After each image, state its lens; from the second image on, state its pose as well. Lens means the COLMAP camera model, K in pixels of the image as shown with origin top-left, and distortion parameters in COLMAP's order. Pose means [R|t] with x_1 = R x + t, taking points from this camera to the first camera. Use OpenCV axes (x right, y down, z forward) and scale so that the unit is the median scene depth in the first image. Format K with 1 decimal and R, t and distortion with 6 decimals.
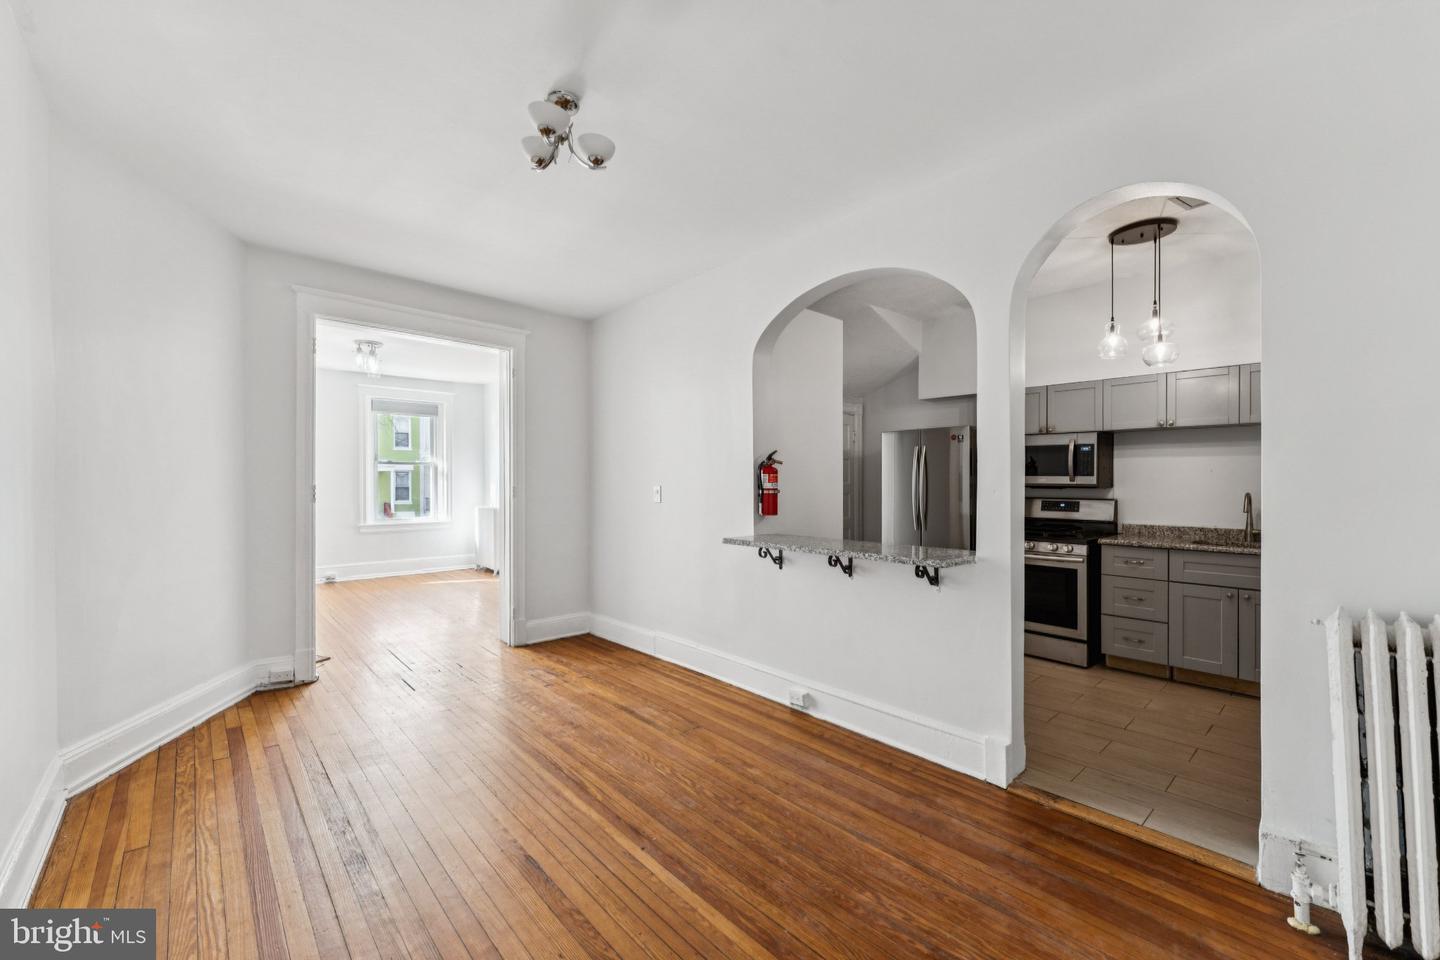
lens RADIAL K [[584.1, 0, 714.3], [0, 584.1, 481.4], [0, 0, 1]] dist [-0.001473, -0.000140]
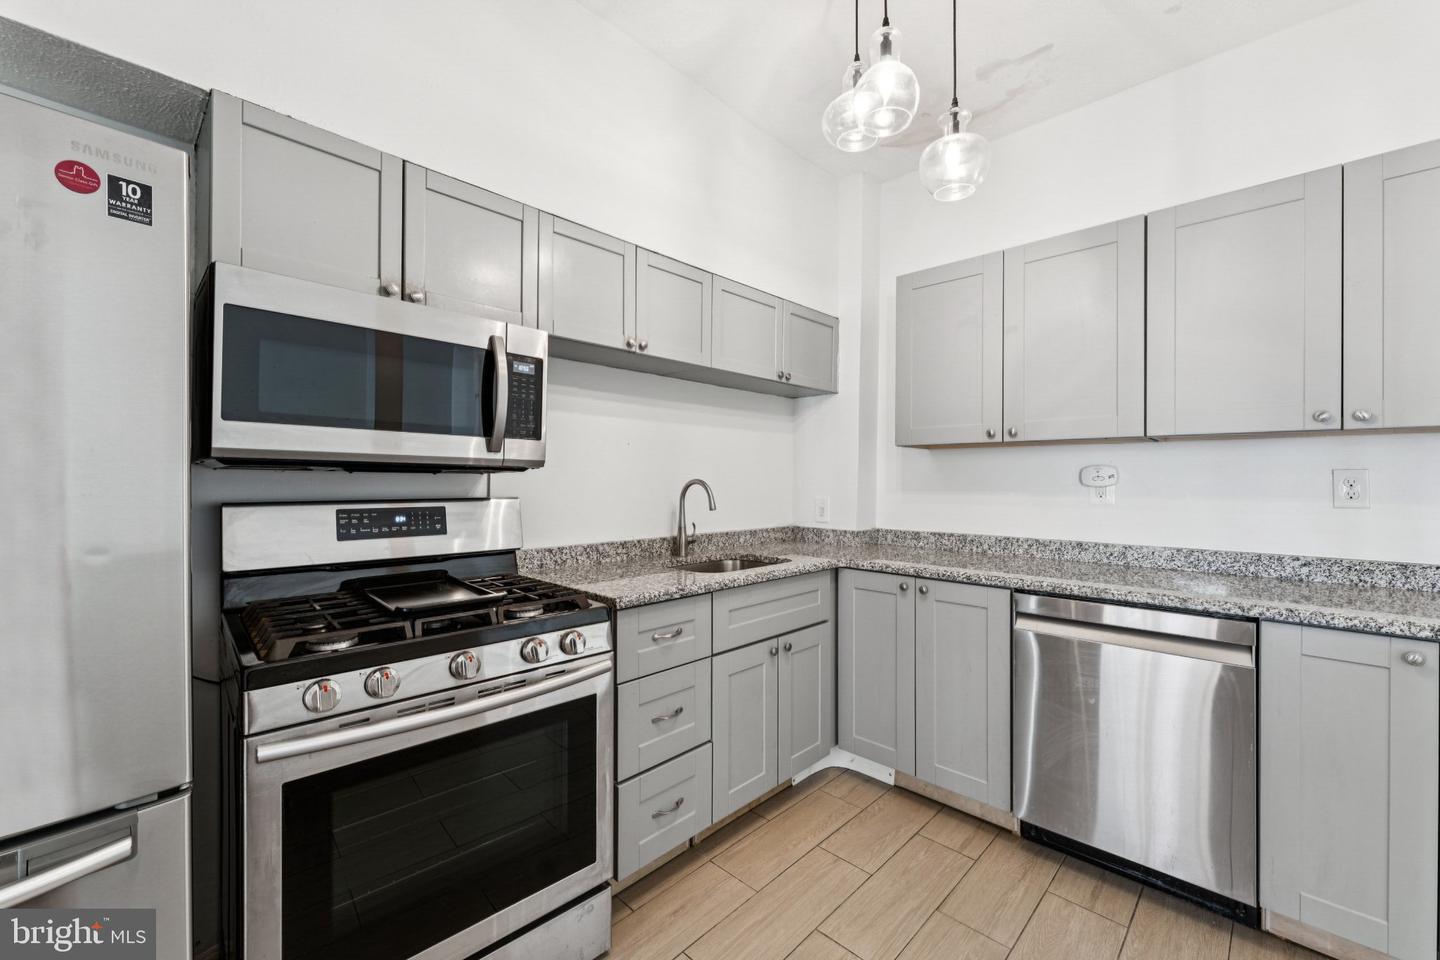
lens RADIAL K [[584.1, 0, 714.3], [0, 584.1, 481.4], [0, 0, 1]] dist [-0.001473, -0.000140]
pose [[-0.073453, -0.004824, 0.997287, 0.258856], [-0.000903, 0.999988, 0.004771, 0.017651], [-0.997298, -0.000550, -0.073457, 0.959130]]
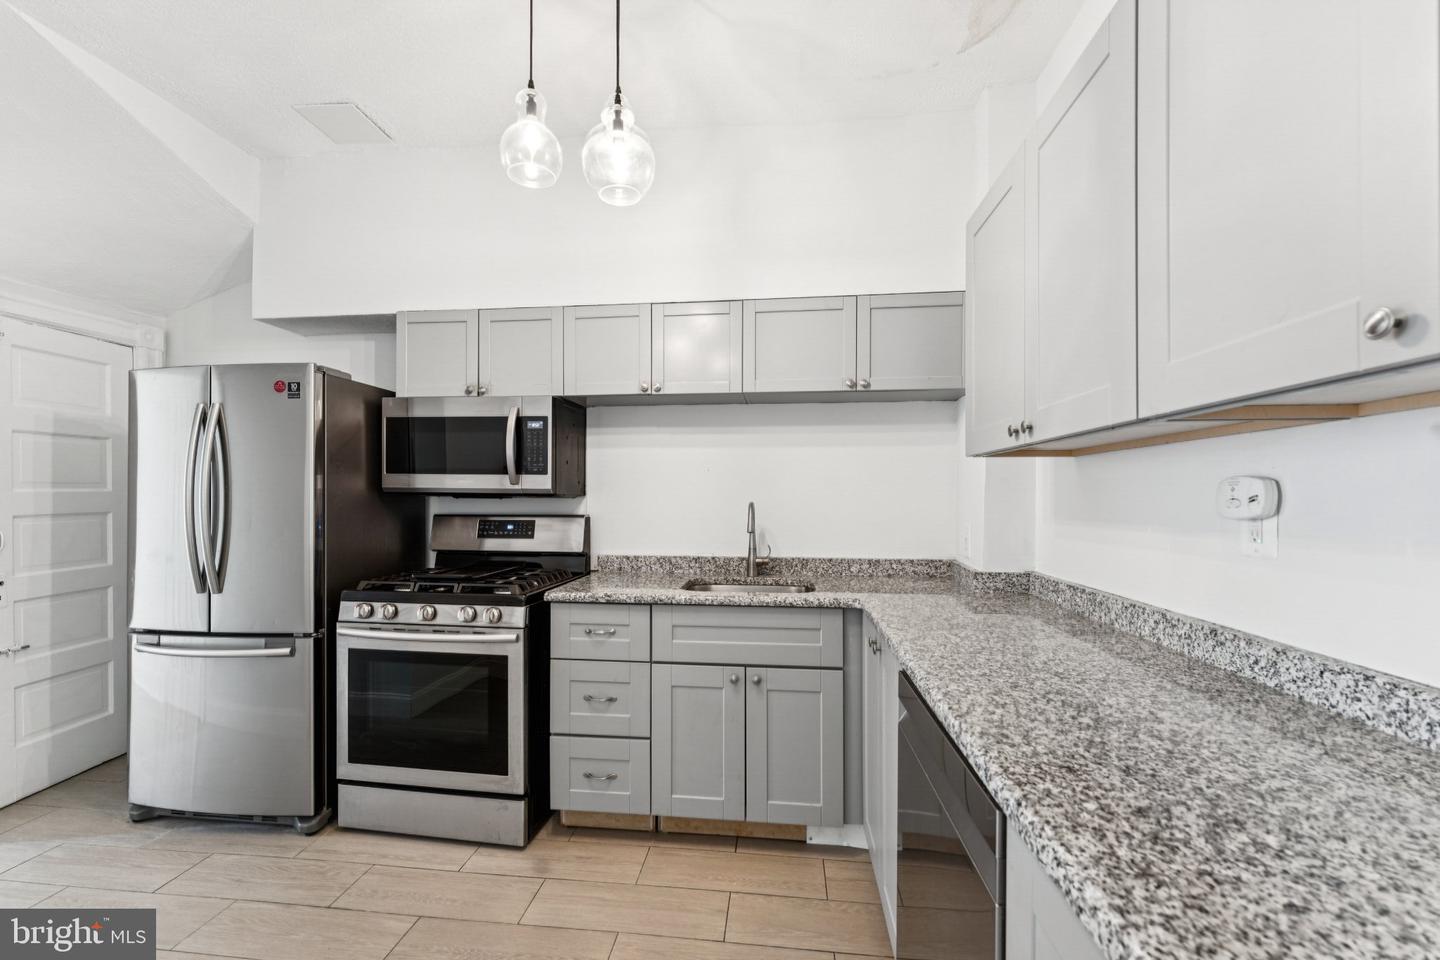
lens RADIAL K [[571.7, 0, 716.9], [0, 571.7, 500.3], [0, 0, 1]] dist [-0.001897, -0.000181]
pose [[0.745589, -0.001722, 0.666403, 0.429758], [0.001591, 0.999998, 0.000804, 0.015803], [-0.666404, 0.000461, 0.745591, 0.513104]]
